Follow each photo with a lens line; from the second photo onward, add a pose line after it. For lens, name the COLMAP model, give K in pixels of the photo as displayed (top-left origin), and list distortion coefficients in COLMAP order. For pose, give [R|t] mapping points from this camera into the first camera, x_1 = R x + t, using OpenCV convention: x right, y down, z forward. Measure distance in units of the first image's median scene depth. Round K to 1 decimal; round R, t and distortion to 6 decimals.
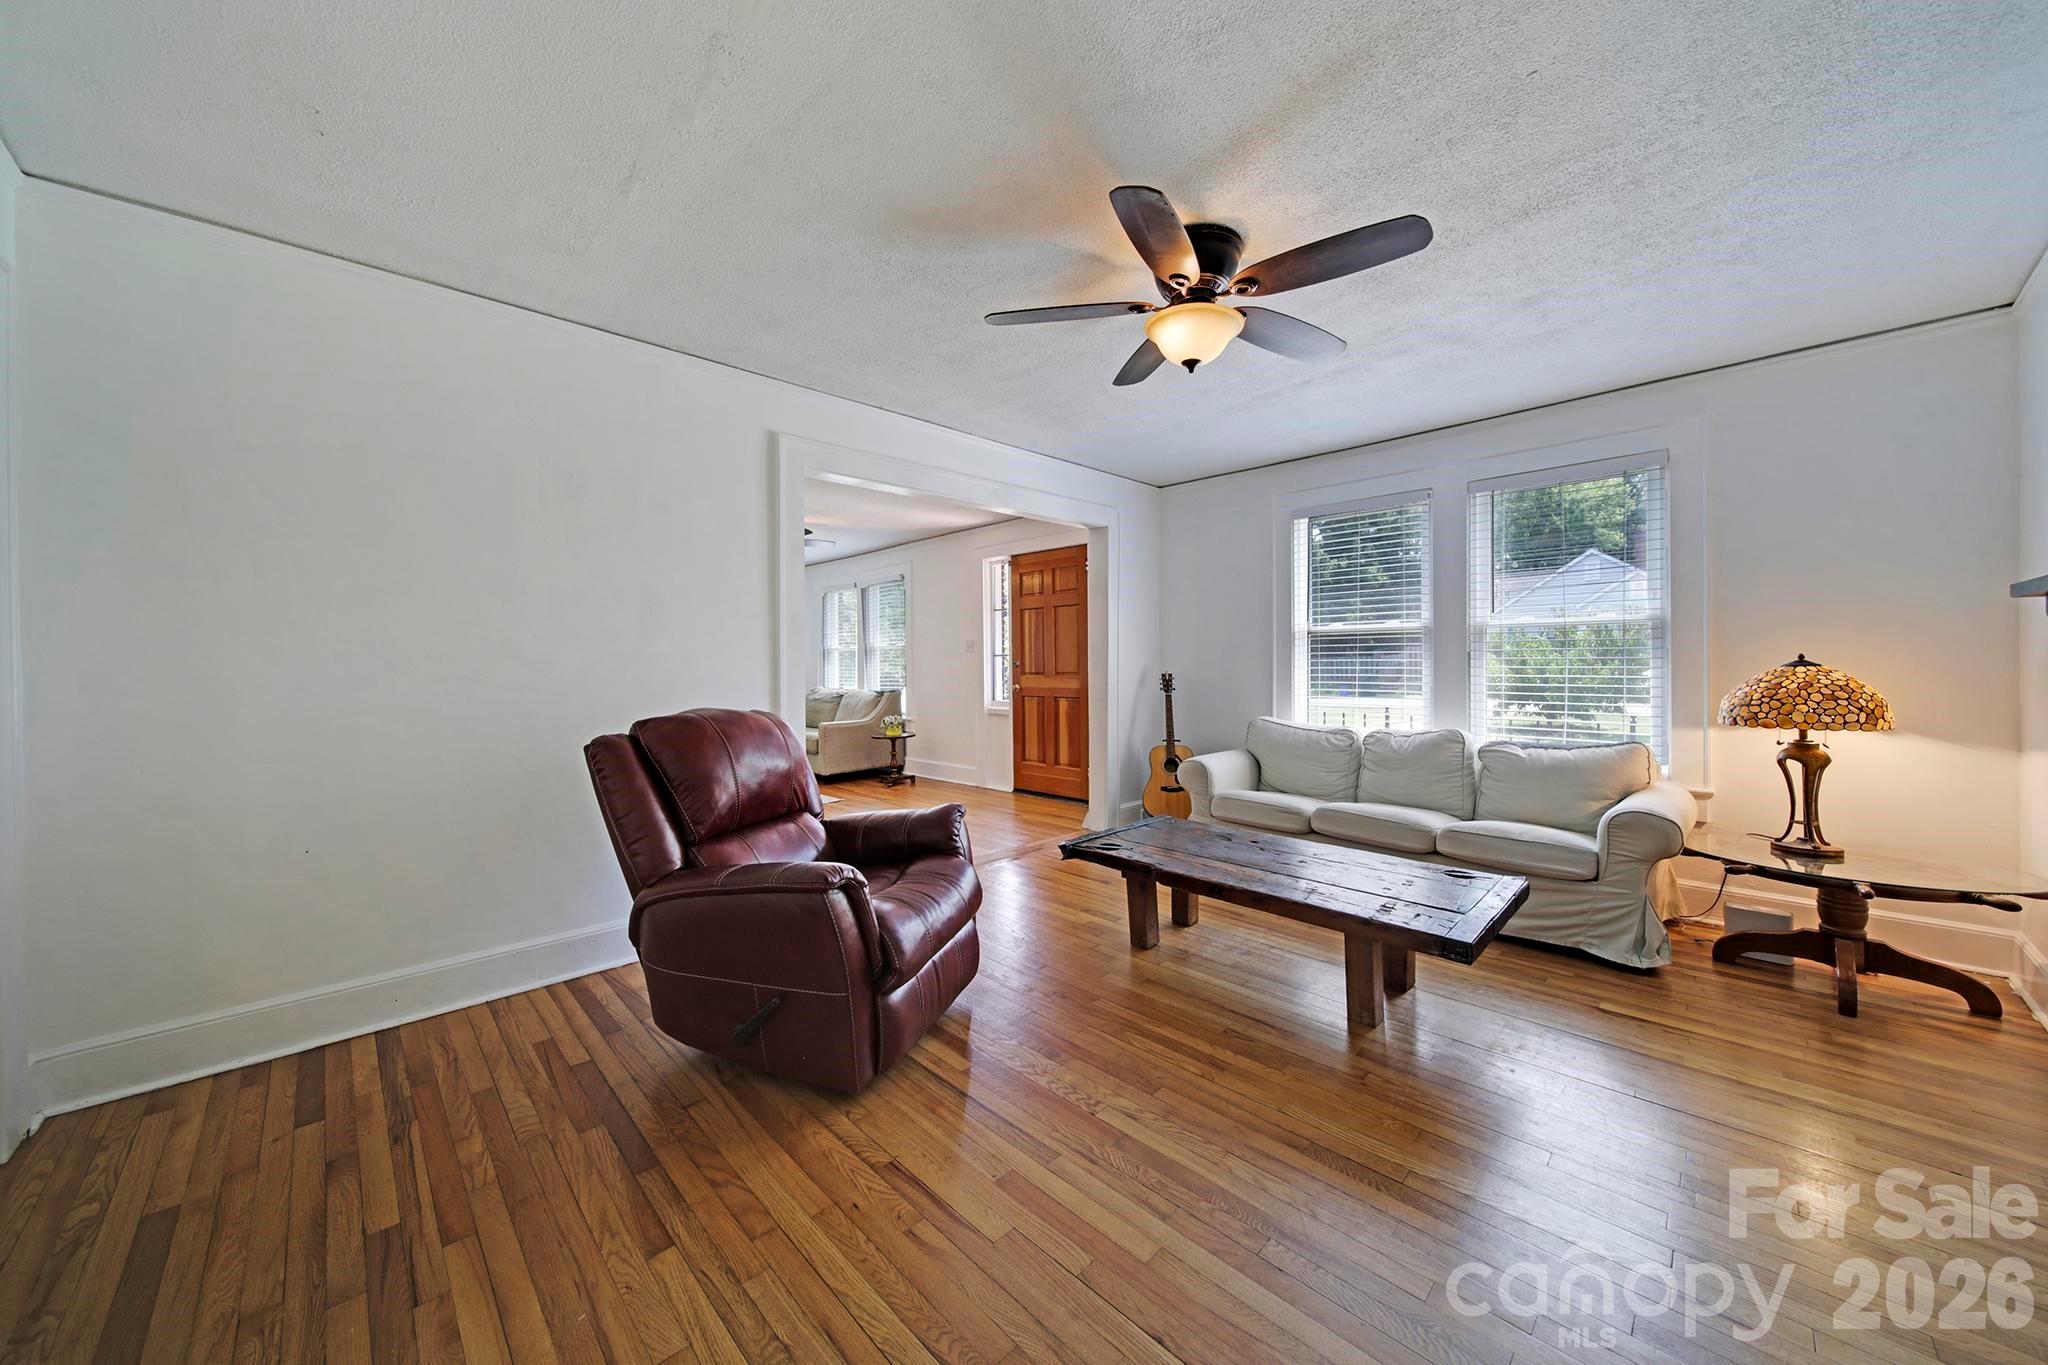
lens RADIAL K [[718.0, 0, 1024.6], [0, 718.0, 673.4], [0, 0, 1]] dist [-0.001788, -0.000315]
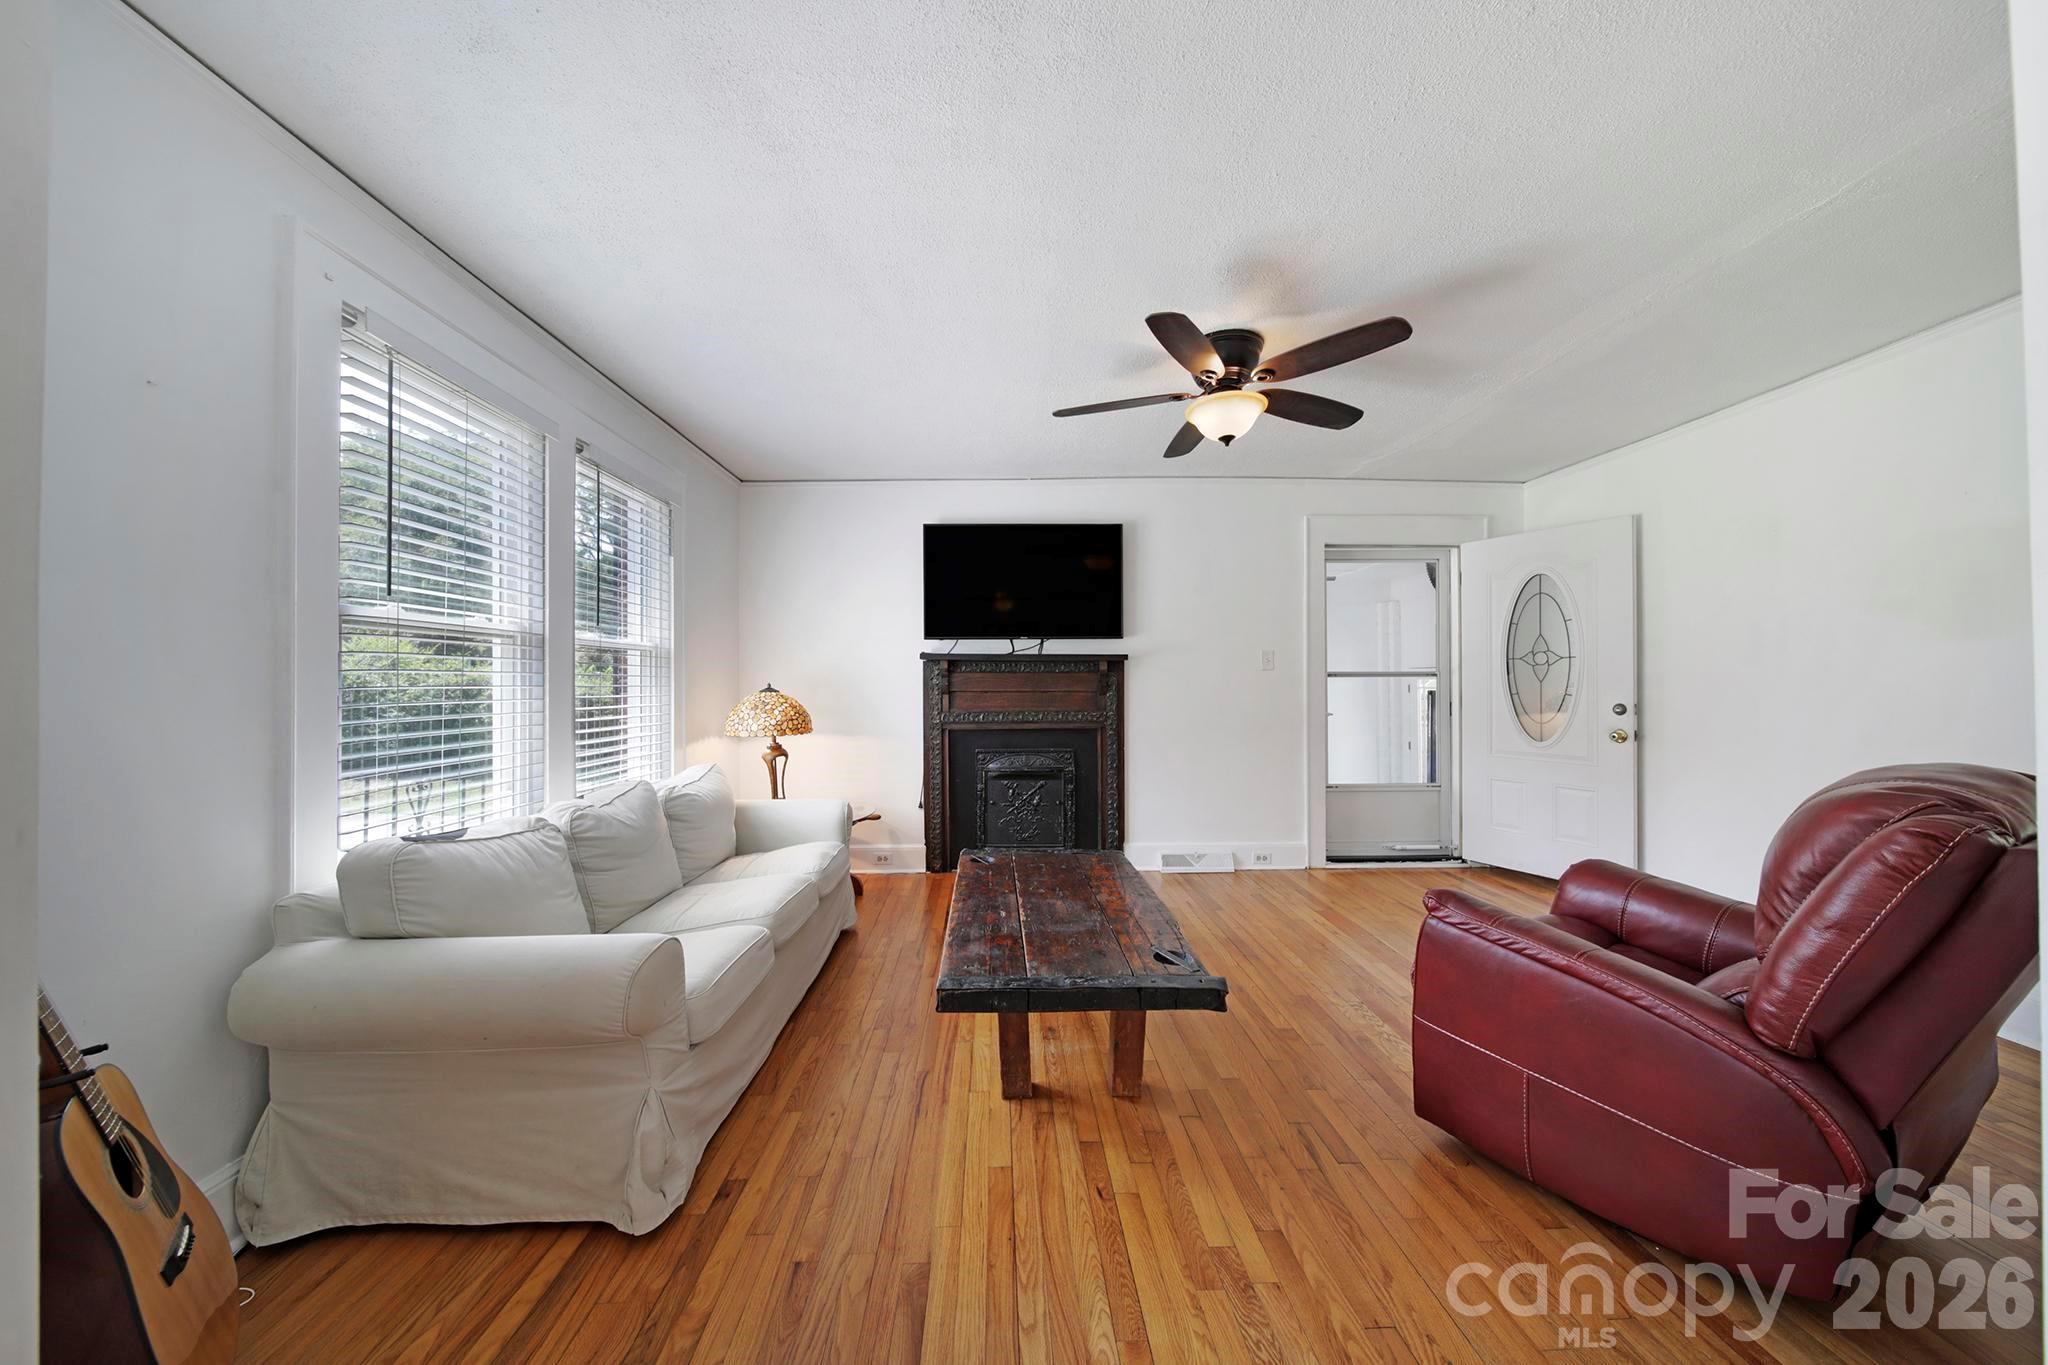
lens RADIAL K [[718.0, 0, 1024.6], [0, 718.0, 673.4], [0, 0, 1]] dist [-0.001788, -0.000315]
pose [[-0.744503, 0.018272, 0.667369, -0.264470], [0.018714, 0.999804, -0.006496, -0.028909], [-0.667357, 0.007653, -0.744699, 1.777240]]
